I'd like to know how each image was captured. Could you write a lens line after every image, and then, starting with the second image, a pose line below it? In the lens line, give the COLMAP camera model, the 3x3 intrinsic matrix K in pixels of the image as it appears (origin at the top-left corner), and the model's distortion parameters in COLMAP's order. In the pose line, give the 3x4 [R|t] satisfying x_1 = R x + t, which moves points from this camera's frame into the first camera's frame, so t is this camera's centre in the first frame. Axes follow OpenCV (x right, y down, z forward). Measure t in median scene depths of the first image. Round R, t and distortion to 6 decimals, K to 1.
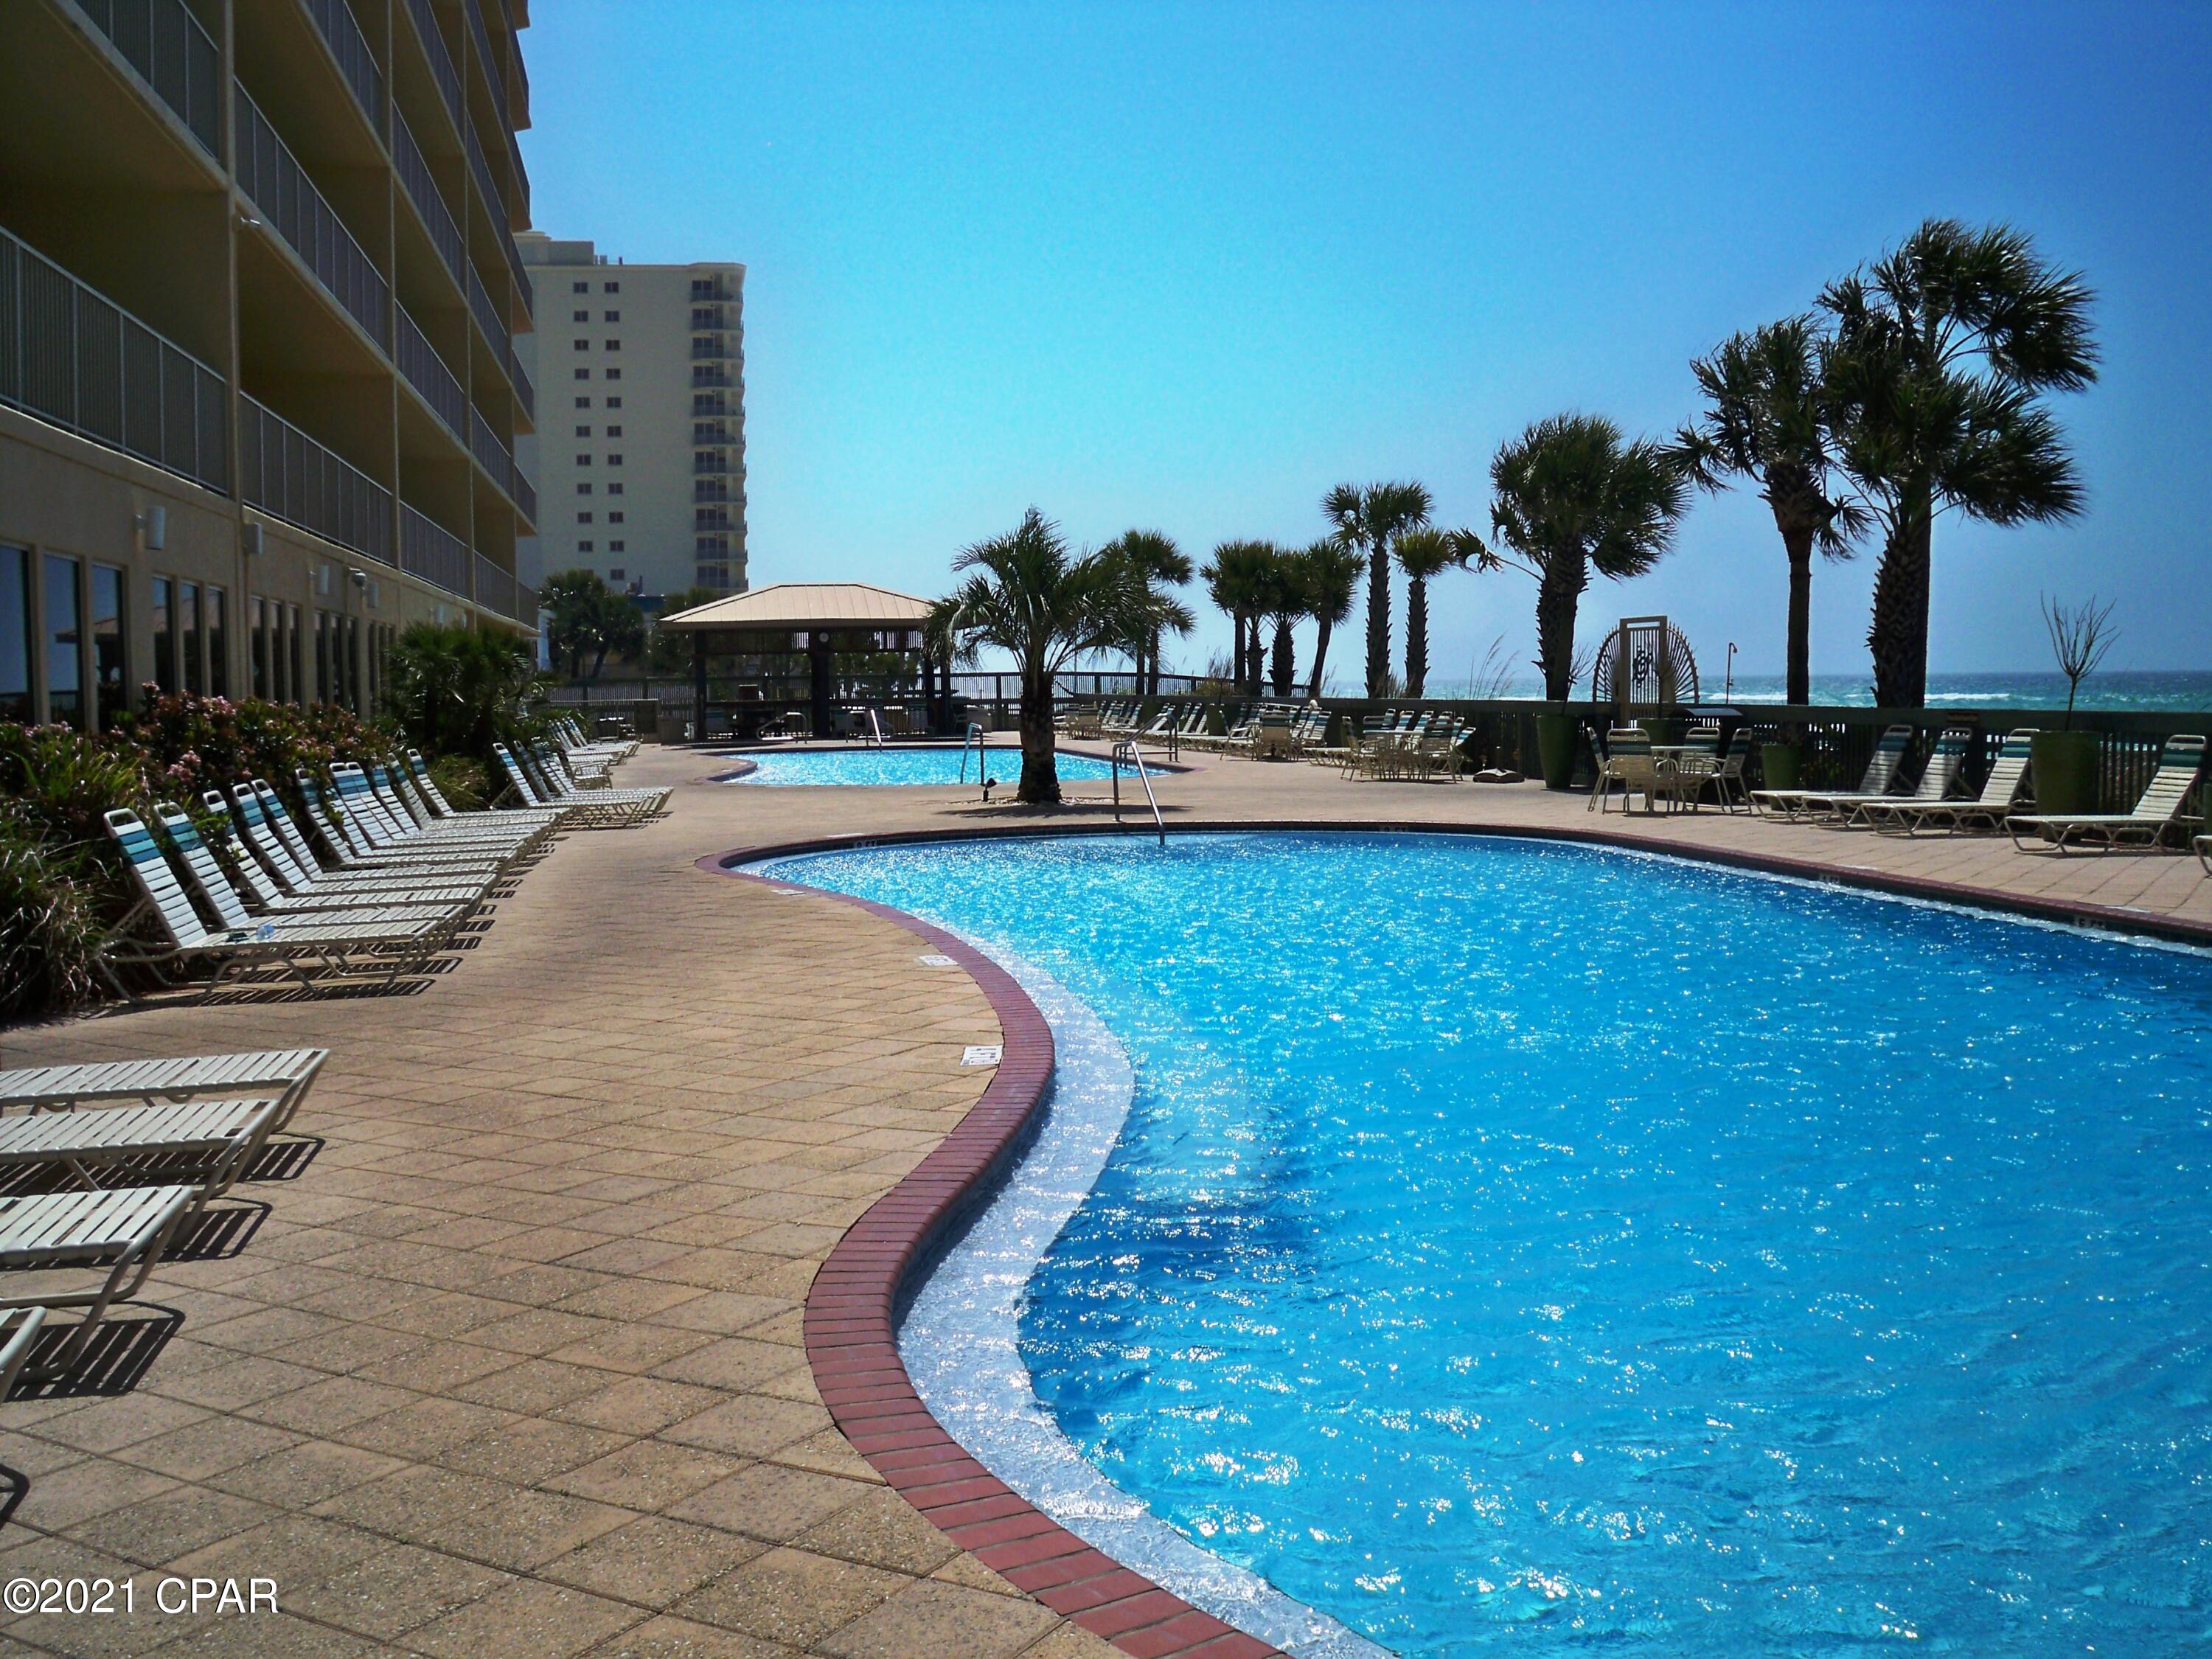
lens RADIAL K [[1890.6, 0, 1106.0], [0, 1890.6, 829.5], [0, 0, 1]] dist [-0.015214, -0.006662]
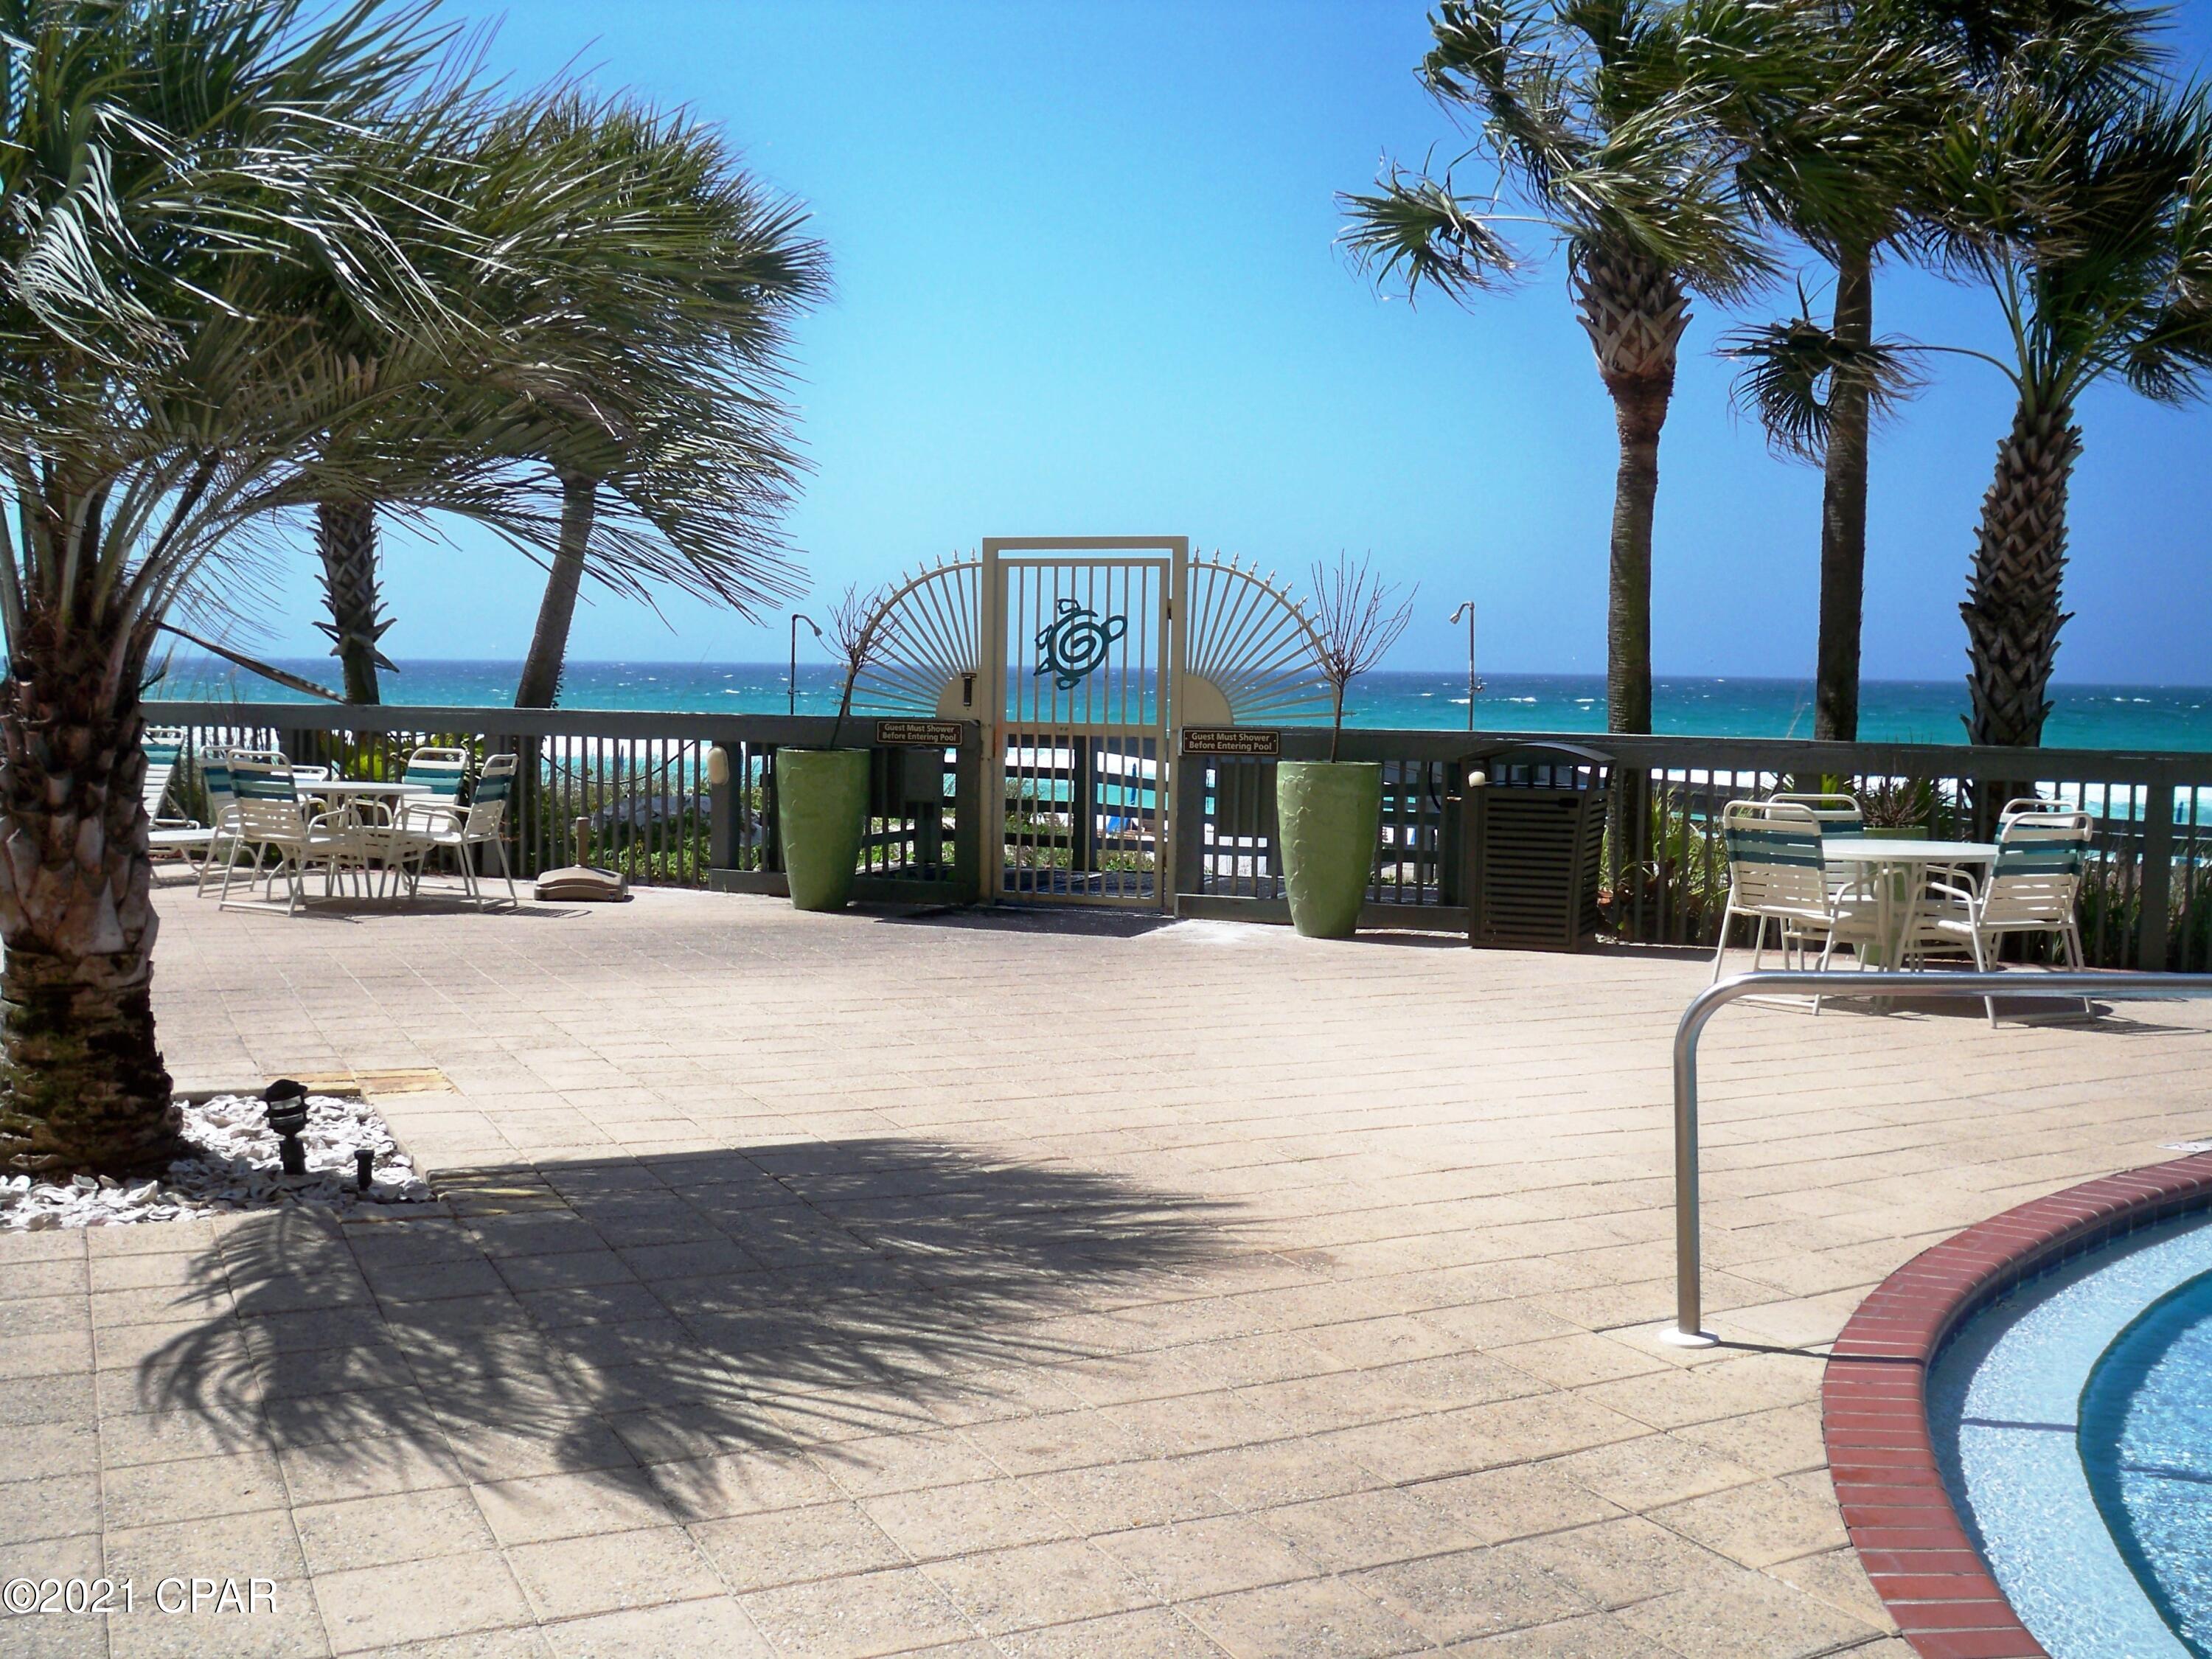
lens RADIAL K [[2185.3, 0, 1106.0], [0, 2185.3, 829.5], [0, 0, 1]] dist [-0.069305, -0.008977]
pose [[0.564878, -0.050574, 0.823623, -0.174518], [0.047763, 0.998451, 0.028551, -0.061210], [-0.823791, 0.023211, 0.566418, 0.762193]]
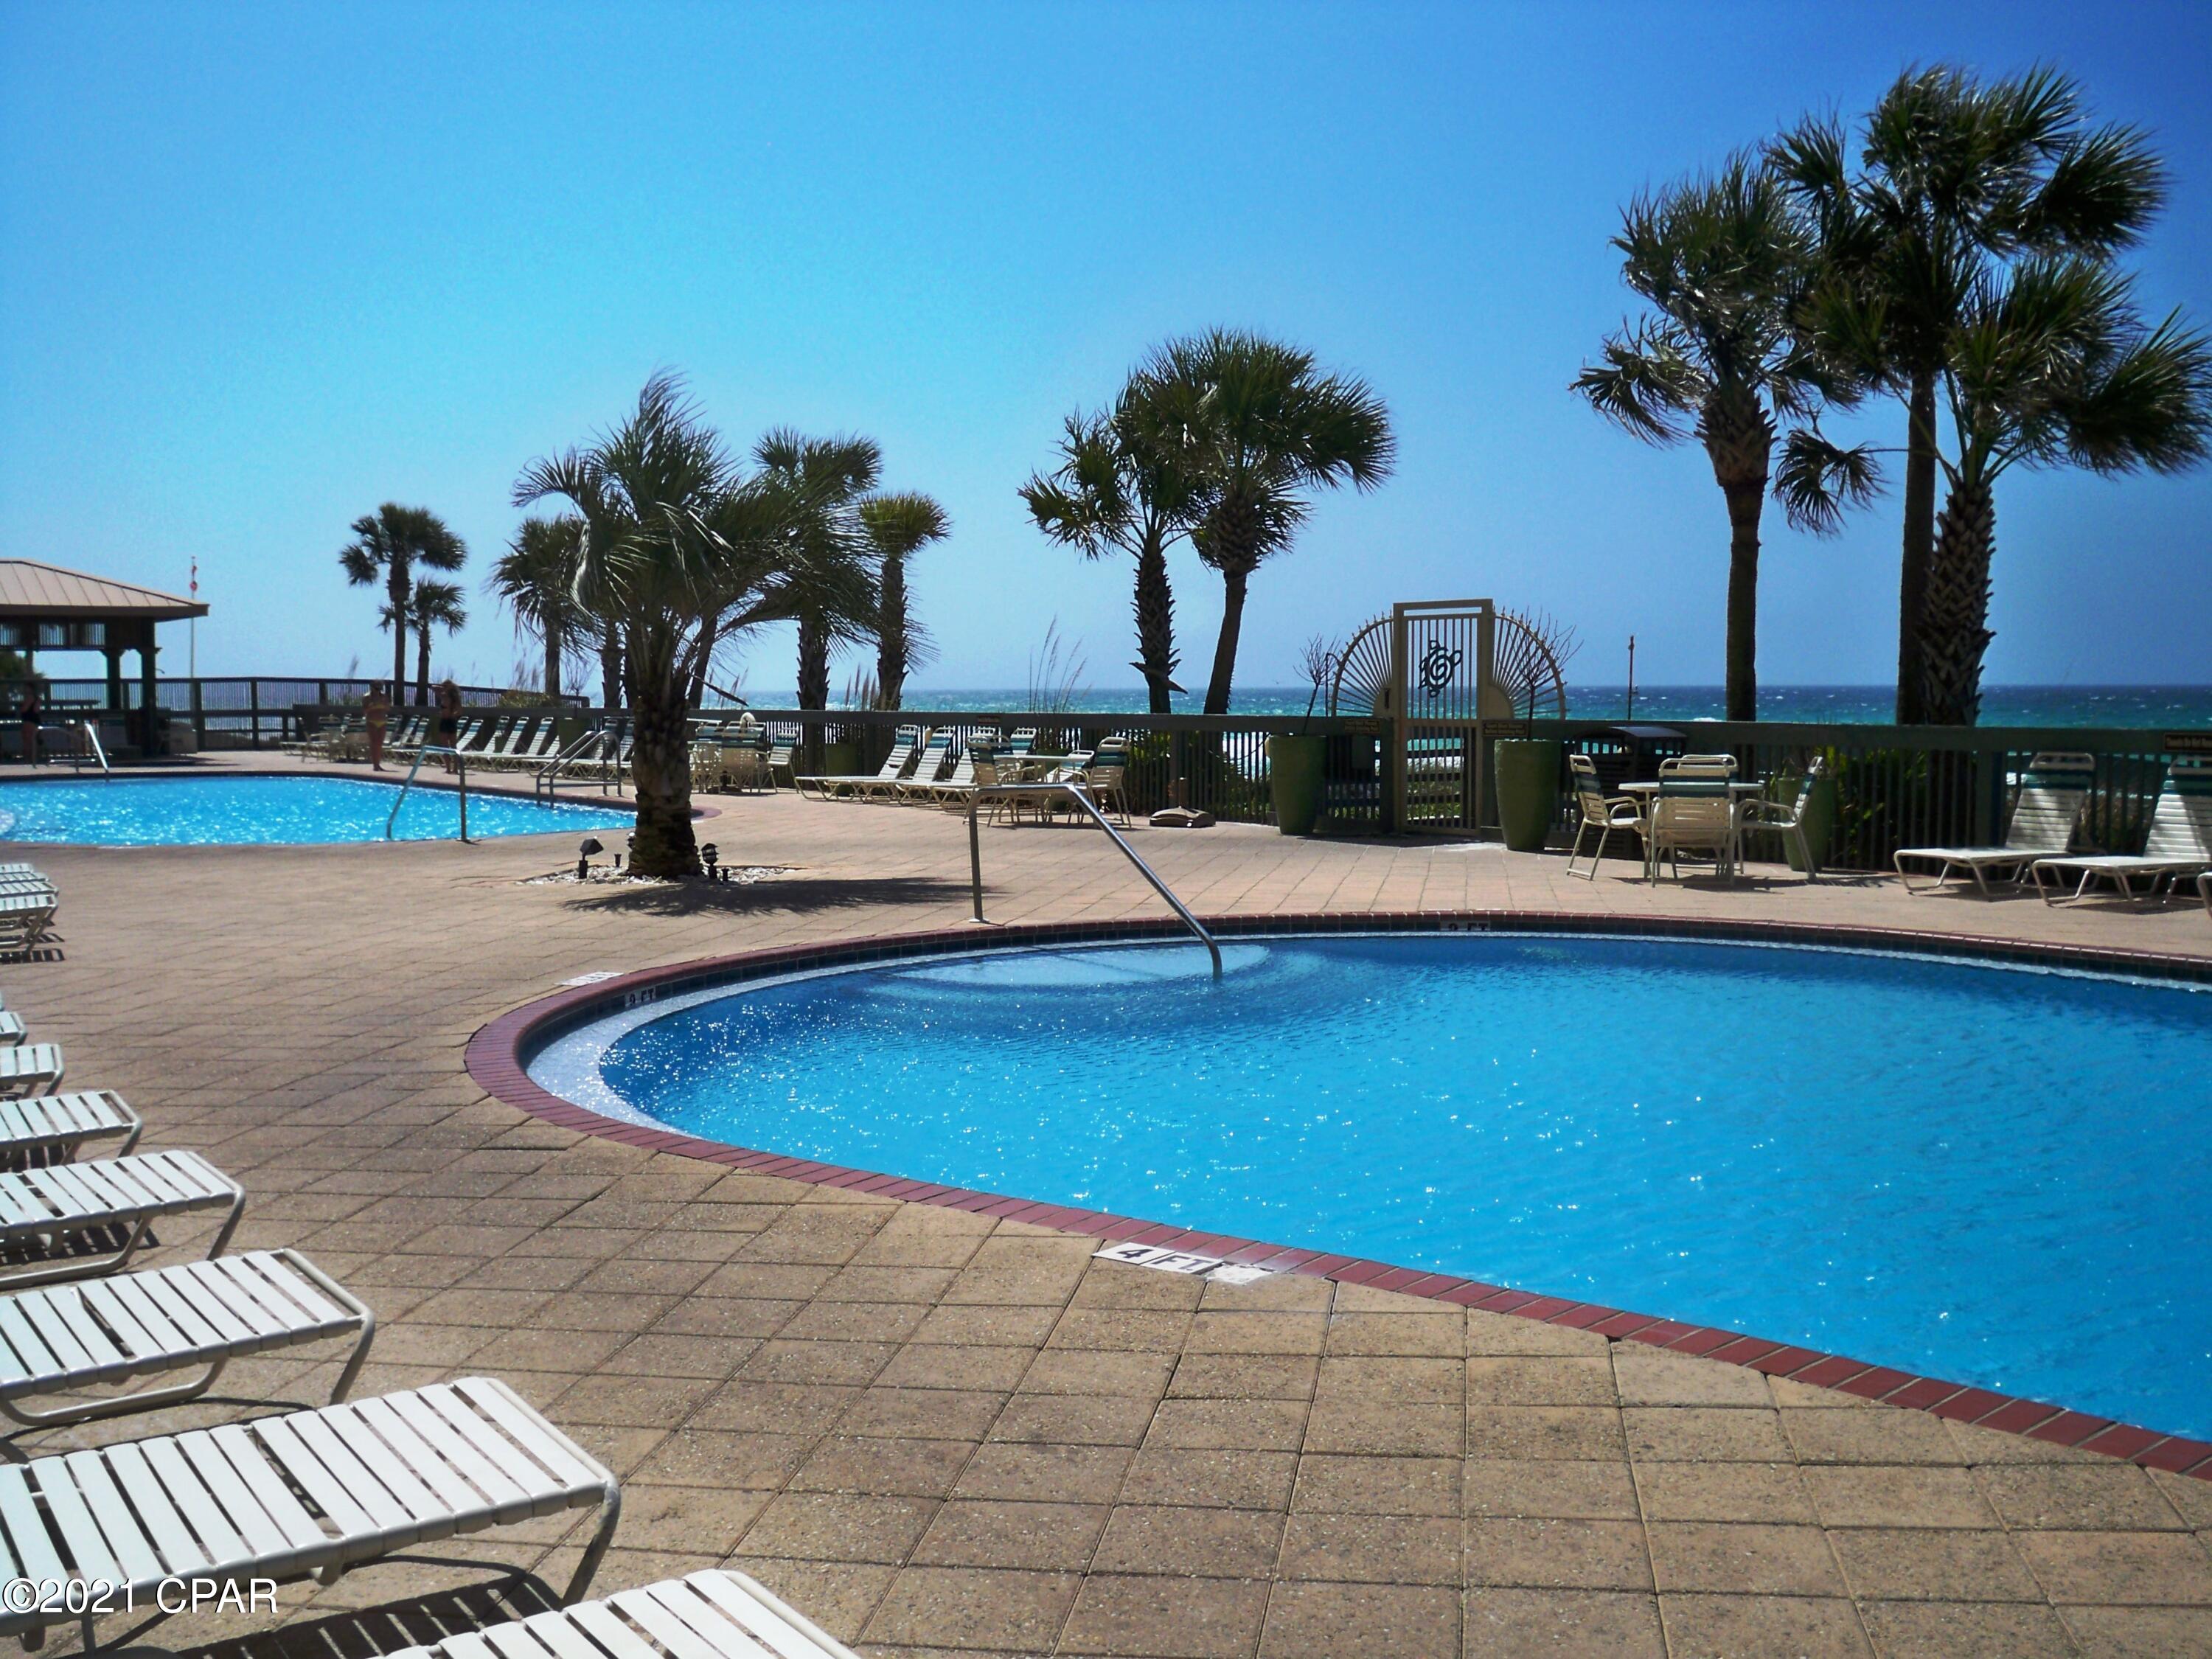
lens RADIAL K [[1890.6, 0, 1106.0], [0, 1890.6, 829.5], [0, 0, 1]] dist [-0.015214, -0.006662]
pose [[0.906484, -0.033417, 0.420917, -0.159968], [0.034730, 0.999386, 0.004549, -0.034695], [-0.420810, 0.010495, 0.907088, 0.429076]]
